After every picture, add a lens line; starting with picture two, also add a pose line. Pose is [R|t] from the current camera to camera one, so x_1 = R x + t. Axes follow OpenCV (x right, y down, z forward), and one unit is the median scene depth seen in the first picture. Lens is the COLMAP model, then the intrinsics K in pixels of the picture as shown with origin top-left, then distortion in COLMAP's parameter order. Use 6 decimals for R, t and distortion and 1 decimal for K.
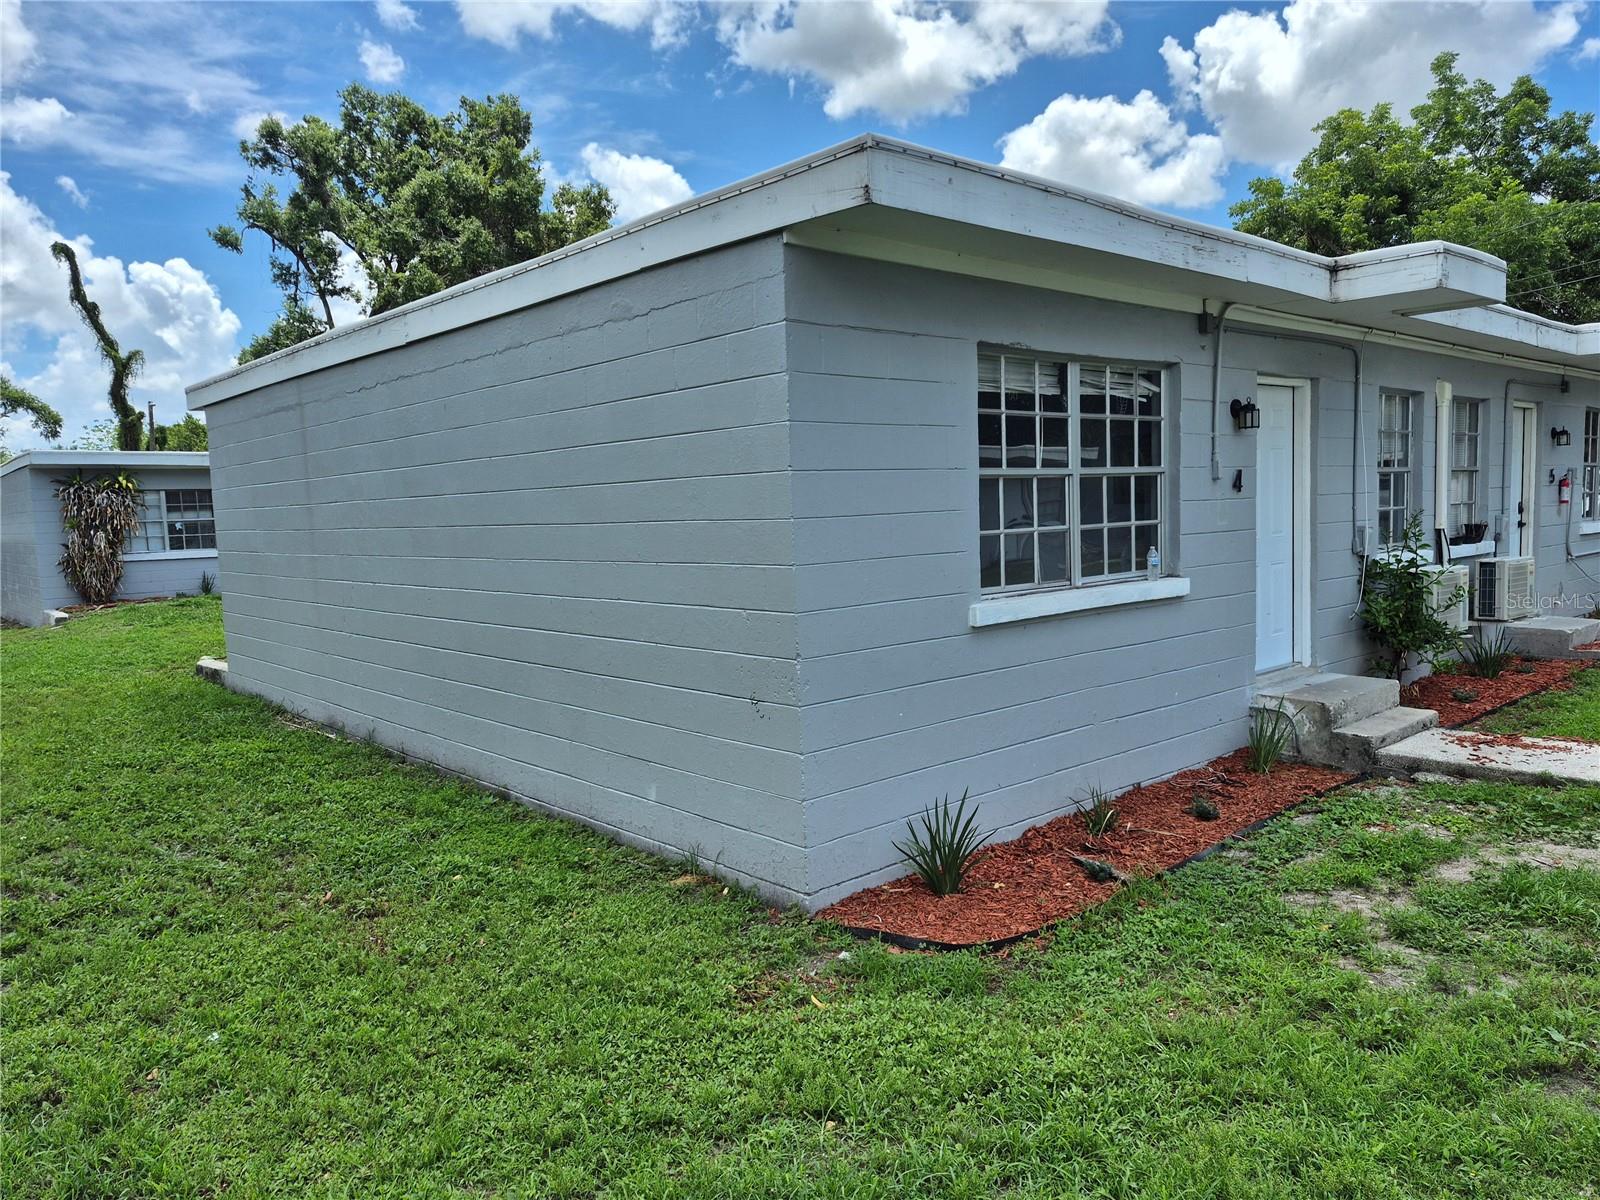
lens RADIAL K [[1127.3, 0, 792.9], [0, 1127.3, 600.0], [0, 0, 1]] dist [0.056333, -0.052162]
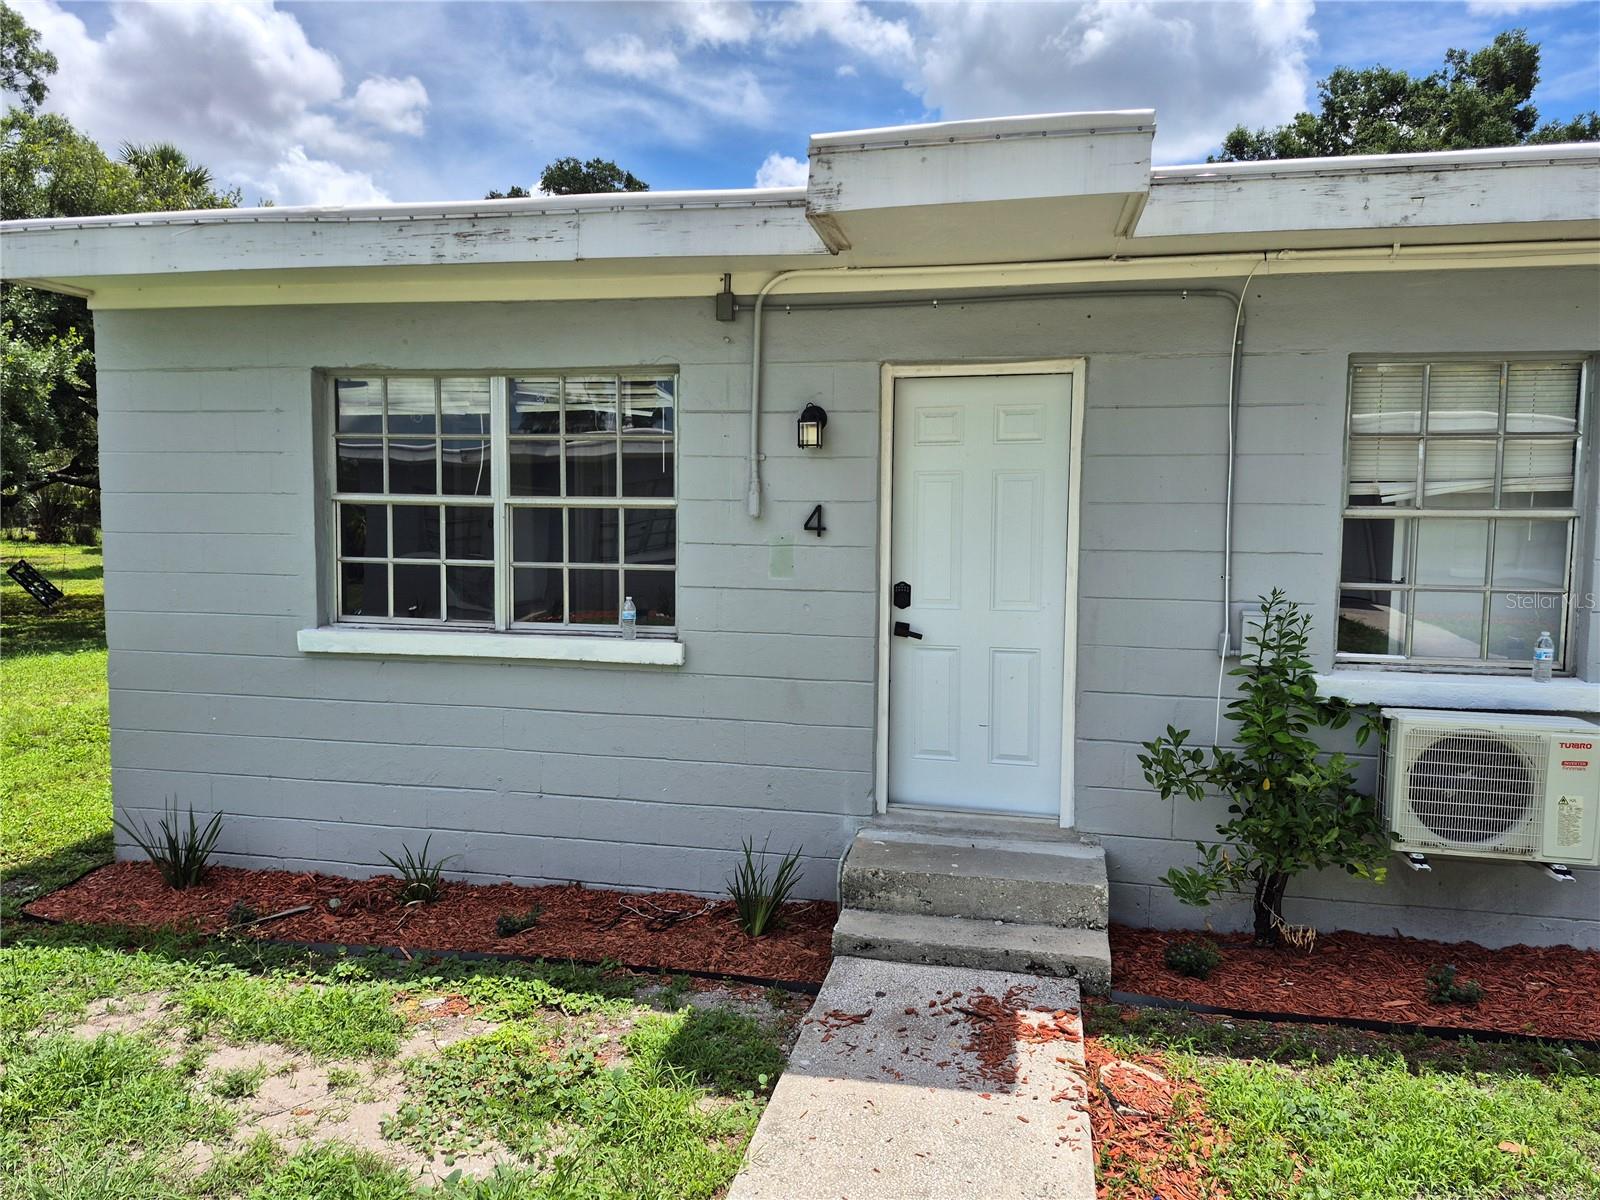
lens RADIAL K [[1127.3, 0, 794.1], [0, 1127.3, 599.1], [0, 0, 1]] dist [0.056333, -0.052162]
pose [[0.588999, 0.098423, -0.802118, 1.071674], [-0.099651, 0.993826, 0.048773, -0.100796], [0.801966, 0.051205, 0.595171, 0.647943]]
